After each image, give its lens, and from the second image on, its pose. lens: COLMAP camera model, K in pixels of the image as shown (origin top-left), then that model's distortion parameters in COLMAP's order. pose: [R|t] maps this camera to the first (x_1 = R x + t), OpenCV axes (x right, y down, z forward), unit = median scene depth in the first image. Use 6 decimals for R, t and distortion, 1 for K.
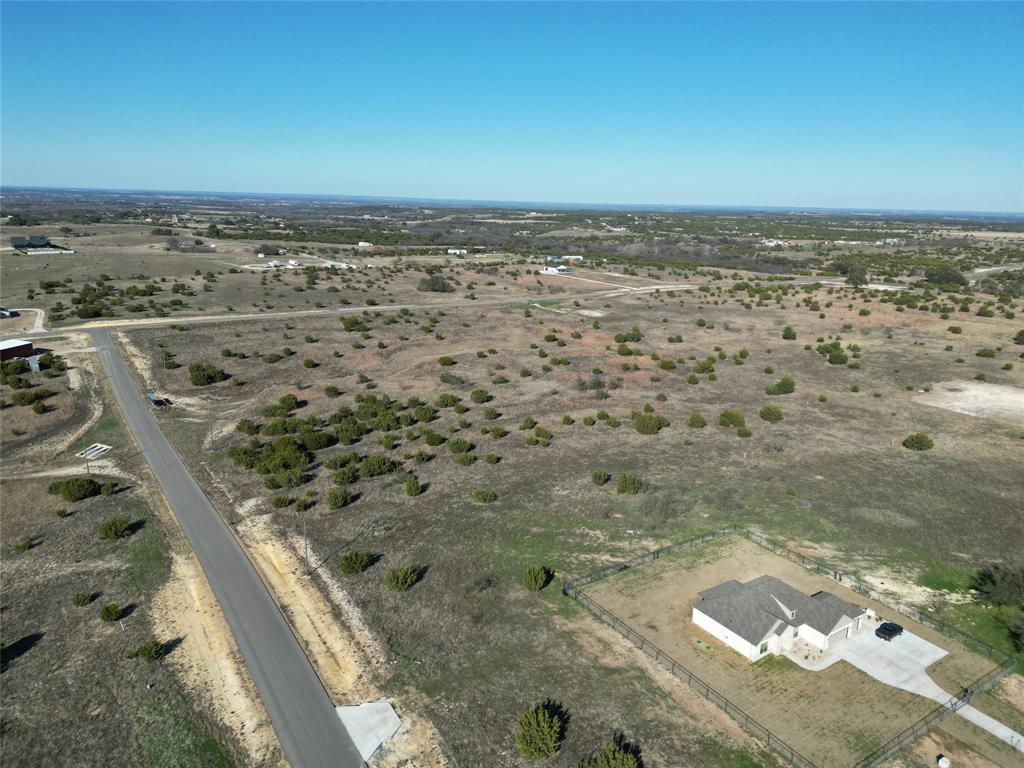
lens RADIAL K [[705.5, 0, 512.0], [0, 705.5, 384.0], [0, 0, 1]] dist [0.099813, -0.108848]
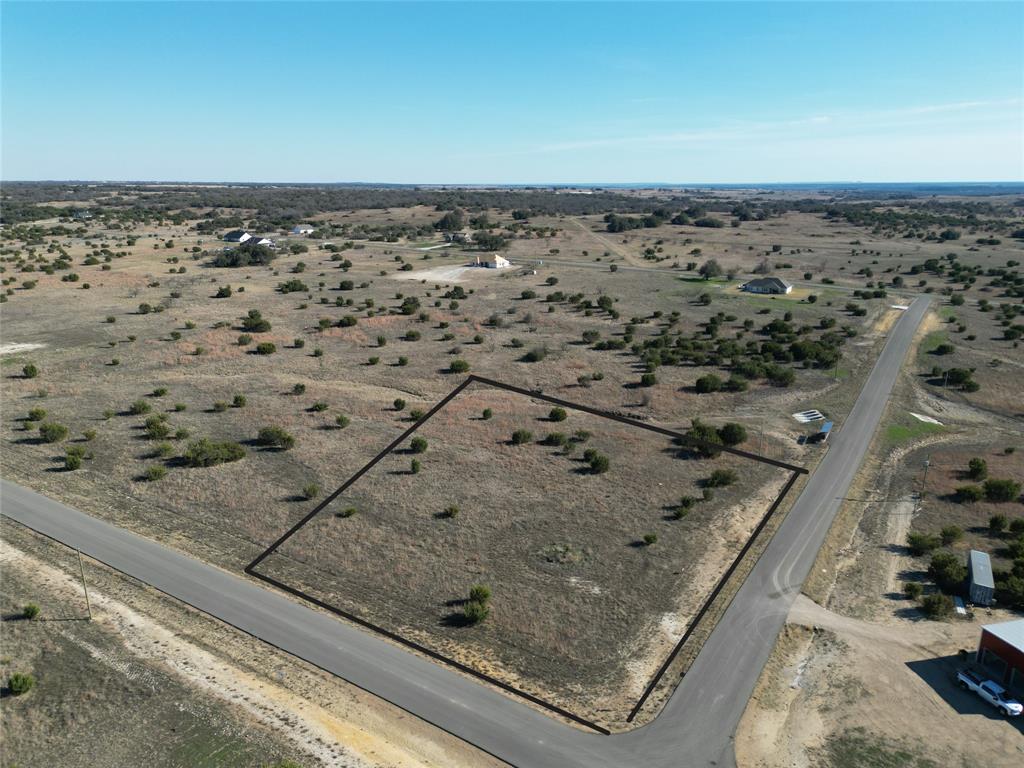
lens RADIAL K [[705.5, 0, 512.0], [0, 705.5, 384.0], [0, 0, 1]] dist [0.099813, -0.108848]
pose [[-0.409183, -0.268966, 0.871910, -0.524425], [0.224786, 0.896403, 0.382012, -0.198036], [-0.884331, 0.352306, -0.306333, 0.786273]]
